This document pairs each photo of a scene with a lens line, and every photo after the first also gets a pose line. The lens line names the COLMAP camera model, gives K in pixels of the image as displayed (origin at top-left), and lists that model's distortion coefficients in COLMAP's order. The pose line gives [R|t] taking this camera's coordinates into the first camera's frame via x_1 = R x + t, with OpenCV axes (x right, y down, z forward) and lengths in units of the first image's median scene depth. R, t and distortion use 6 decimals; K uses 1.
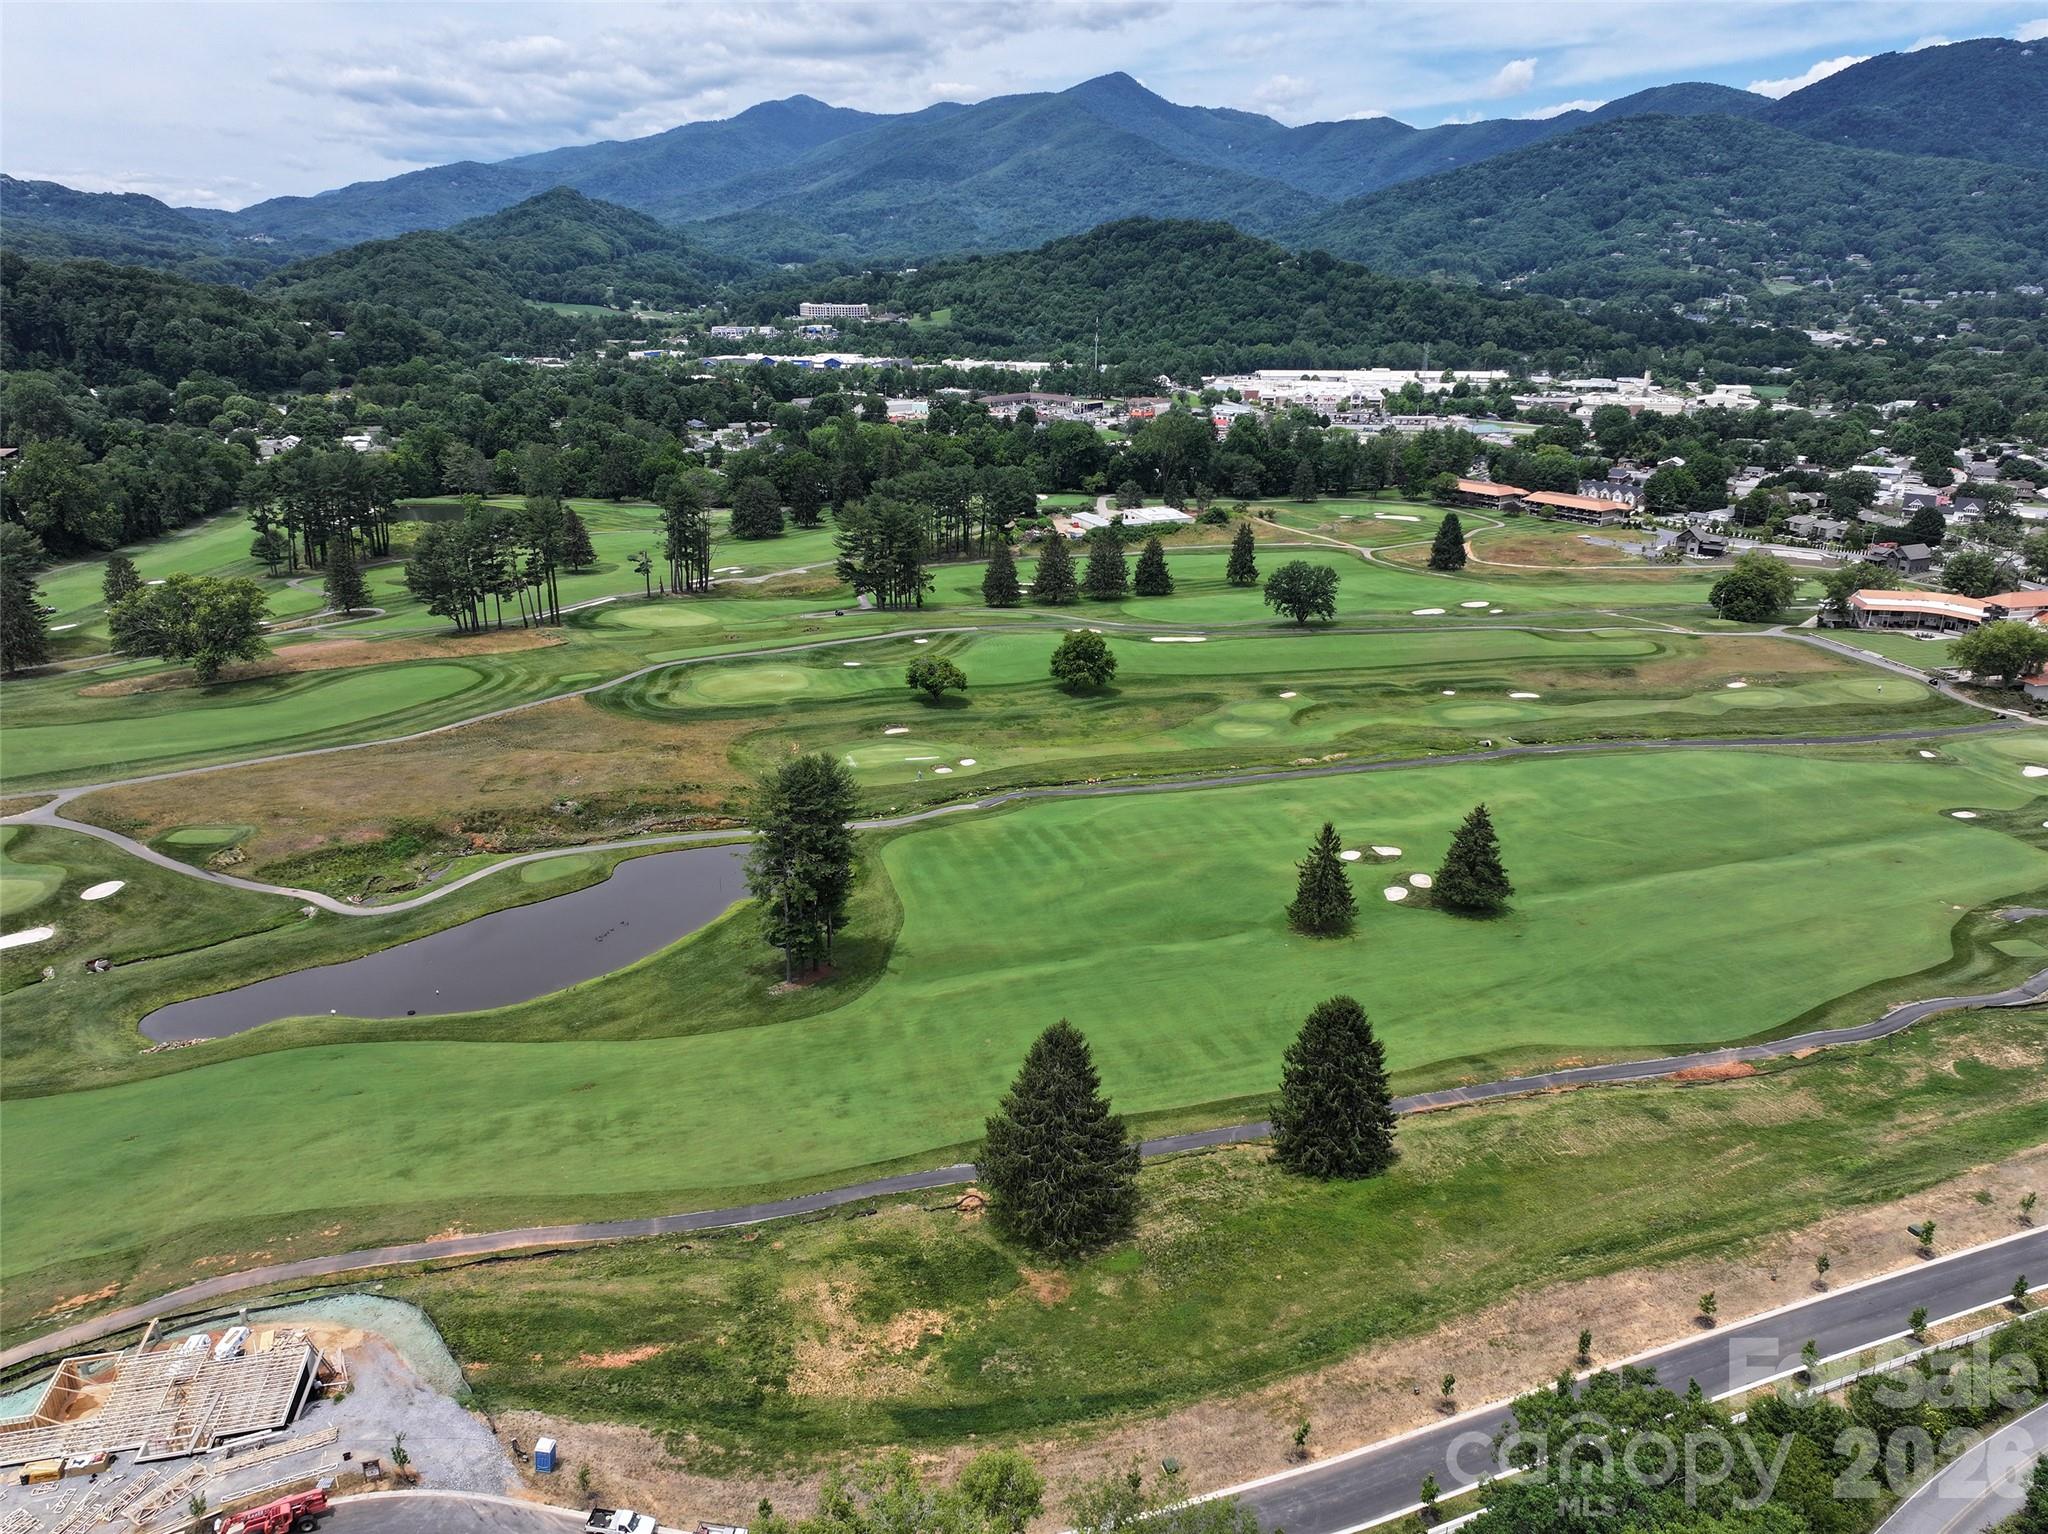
lens RADIAL K [[1434.6, 0, 1029.0], [0, 1434.6, 758.6], [0, 0, 1]] dist [-0.002099, 0.017549]
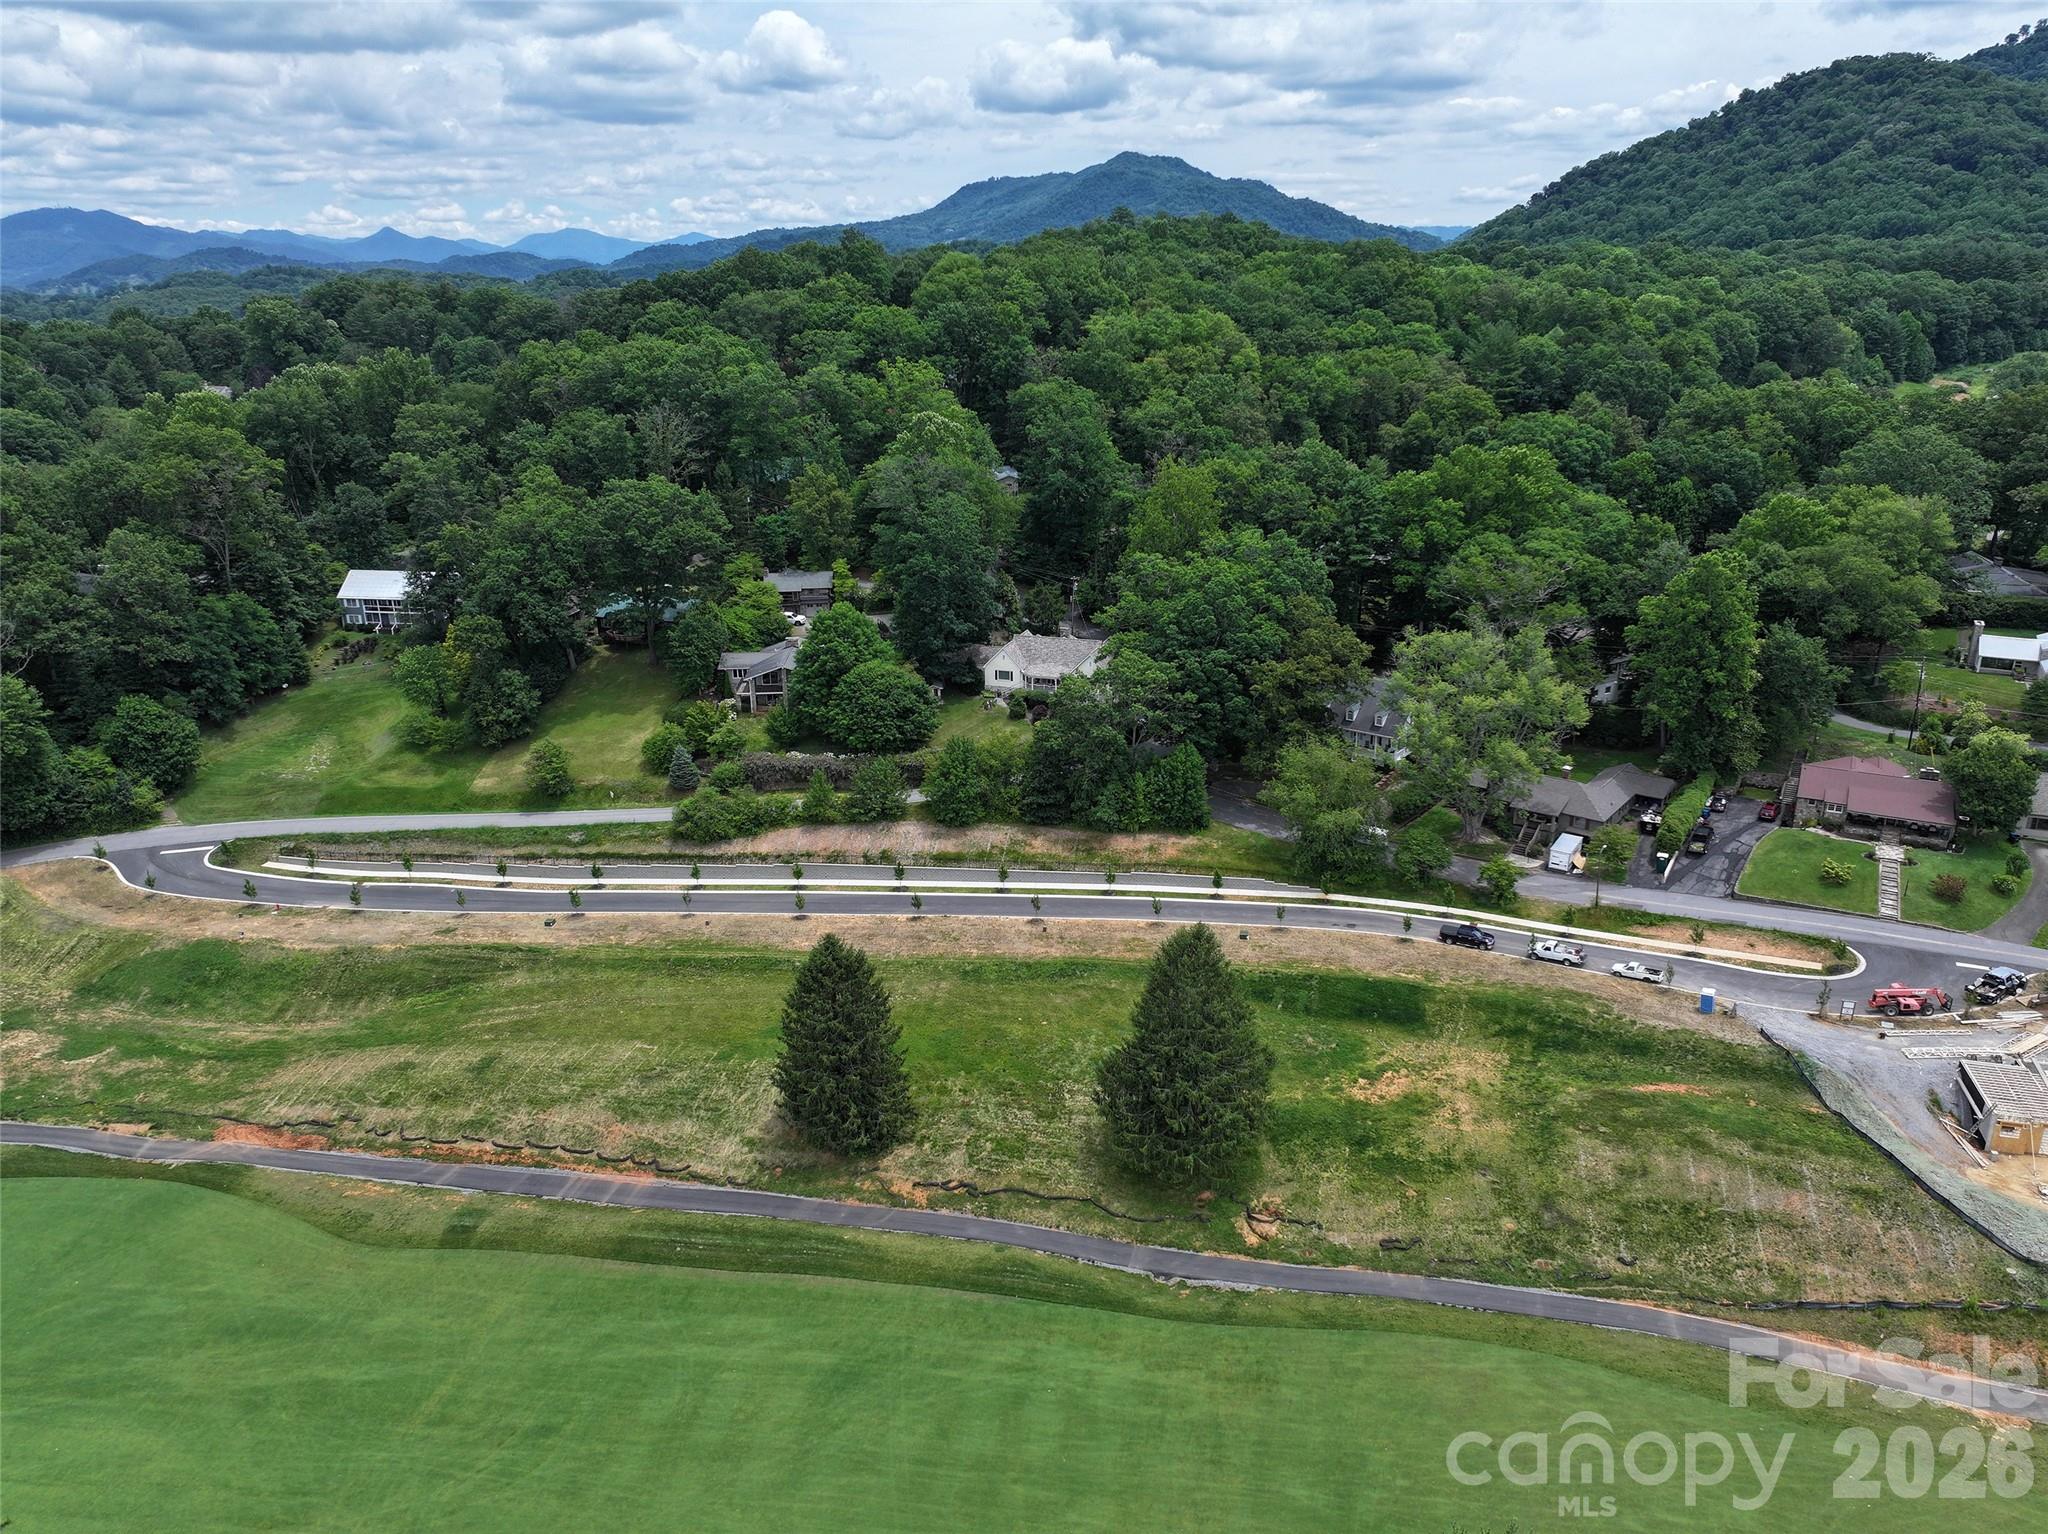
lens RADIAL K [[1434.6, 0, 1029.3], [0, 1434.6, 775.4], [0, 0, 1]] dist [-0.002099, 0.017549]
pose [[-0.877596, -0.157148, 0.452913, -0.107766], [0.167151, 0.785158, 0.596311, -0.168958], [-0.449318, 0.599025, -0.662784, 0.614116]]
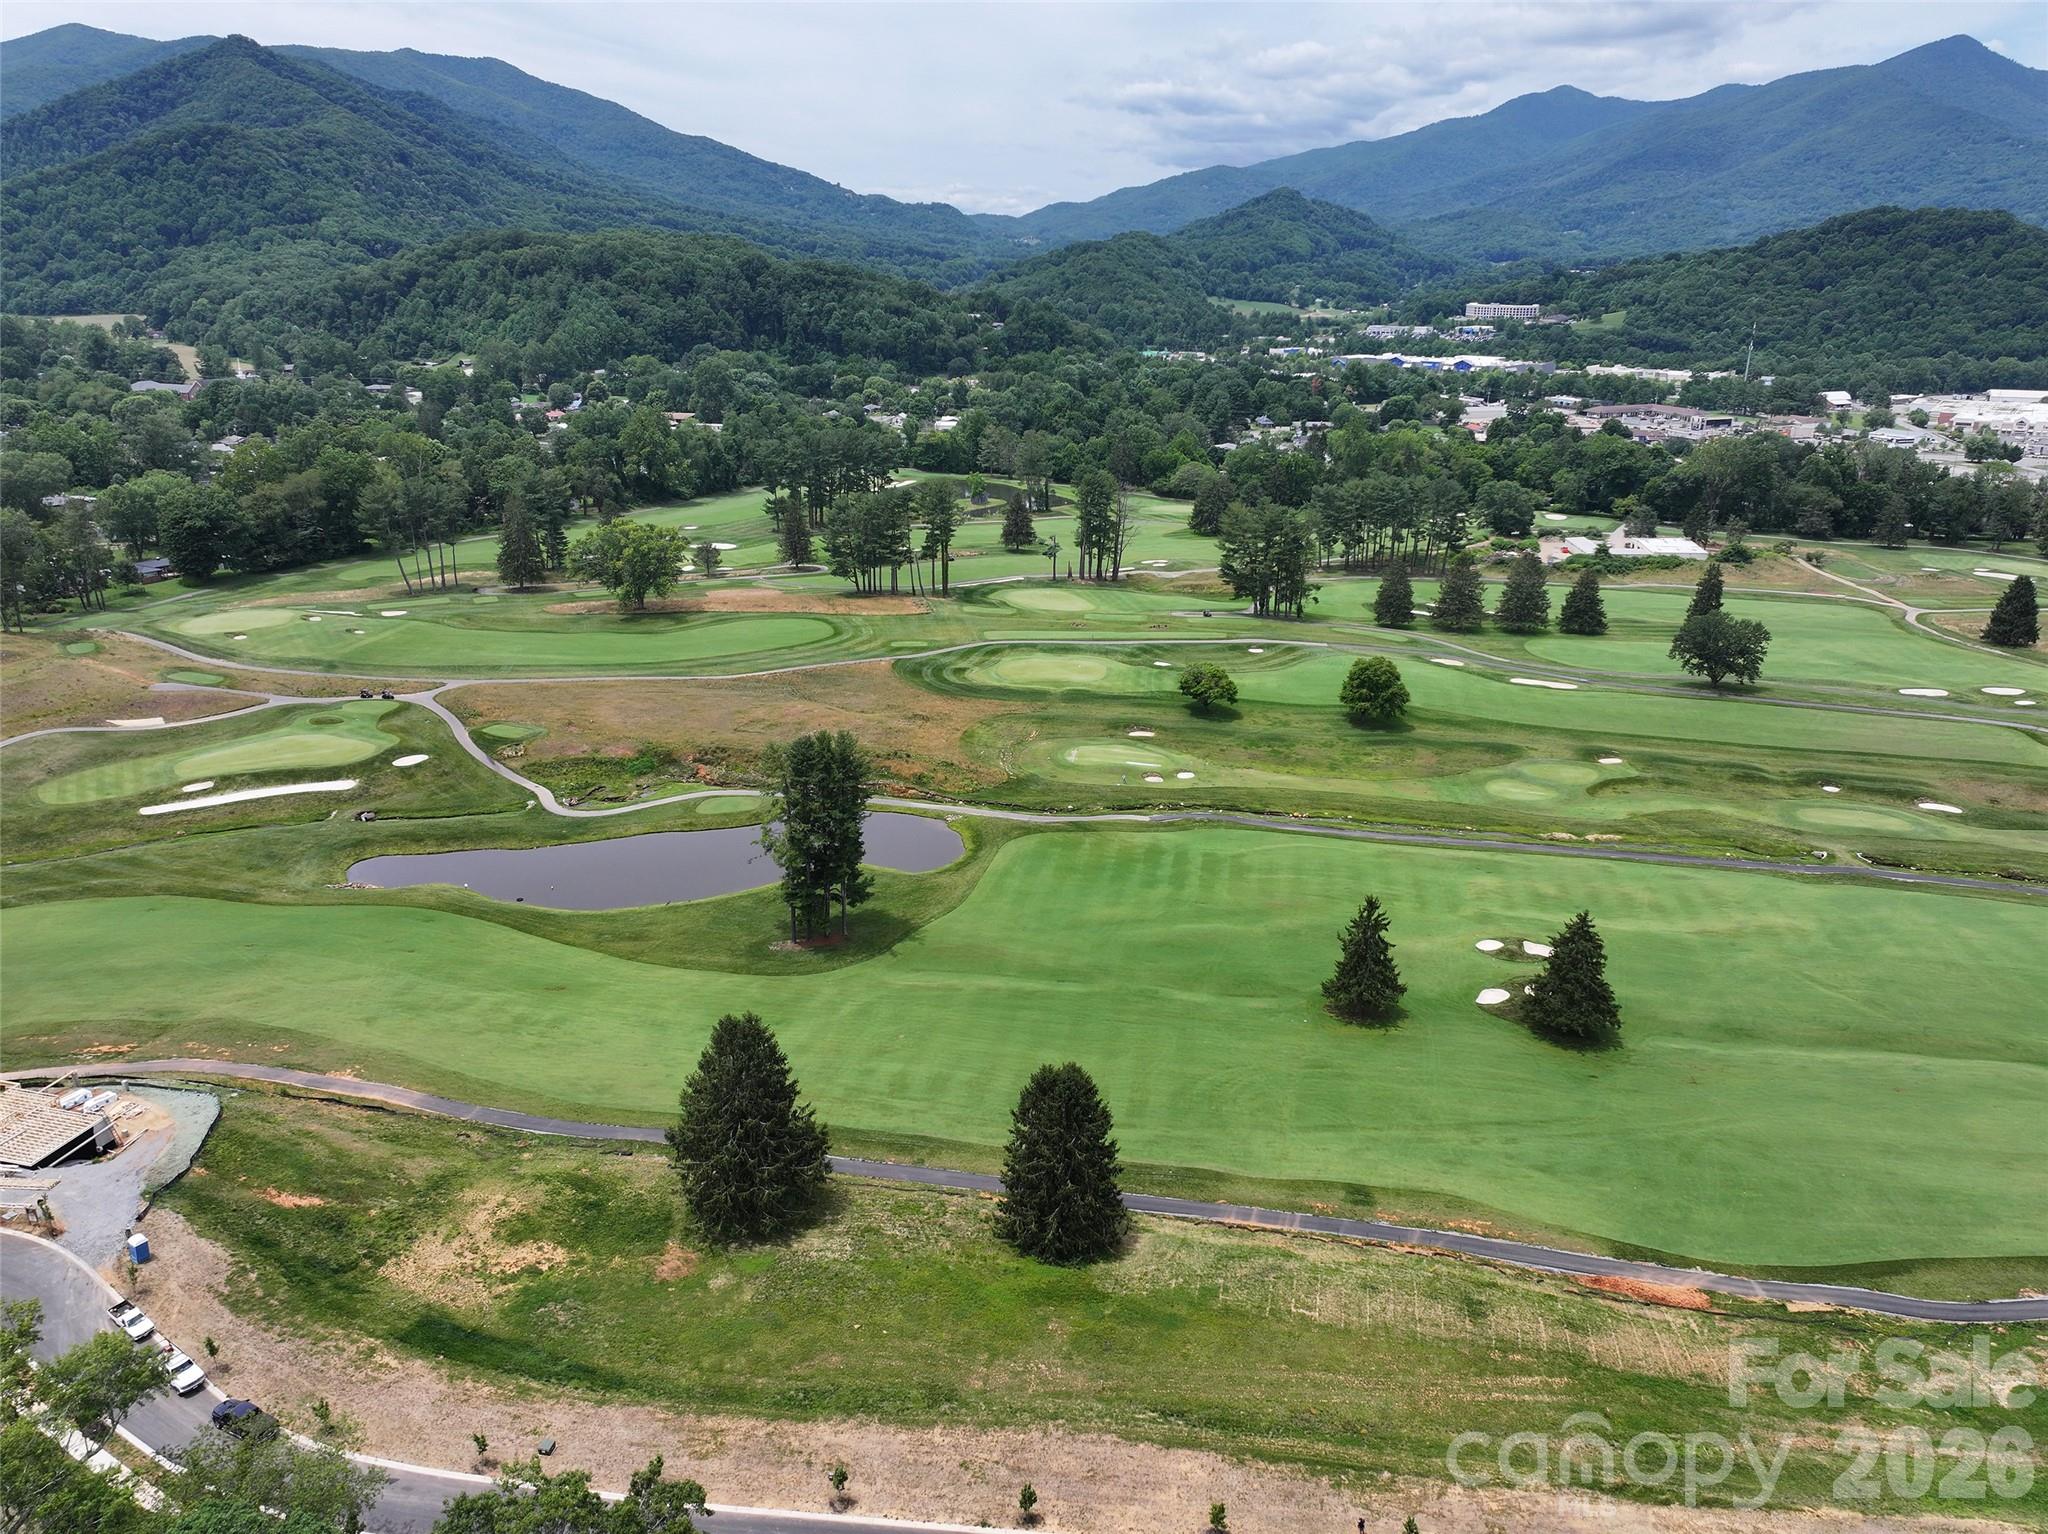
lens RADIAL K [[1434.6, 0, 1029.3], [0, 1434.6, 753.2], [0, 0, 1]] dist [-0.002099, 0.017549]
pose [[0.887659, 0.150478, -0.435222, 0.239716], [-0.151519, 0.987919, 0.032541, -0.023553], [0.434861, 0.037059, 0.899735, 0.068039]]
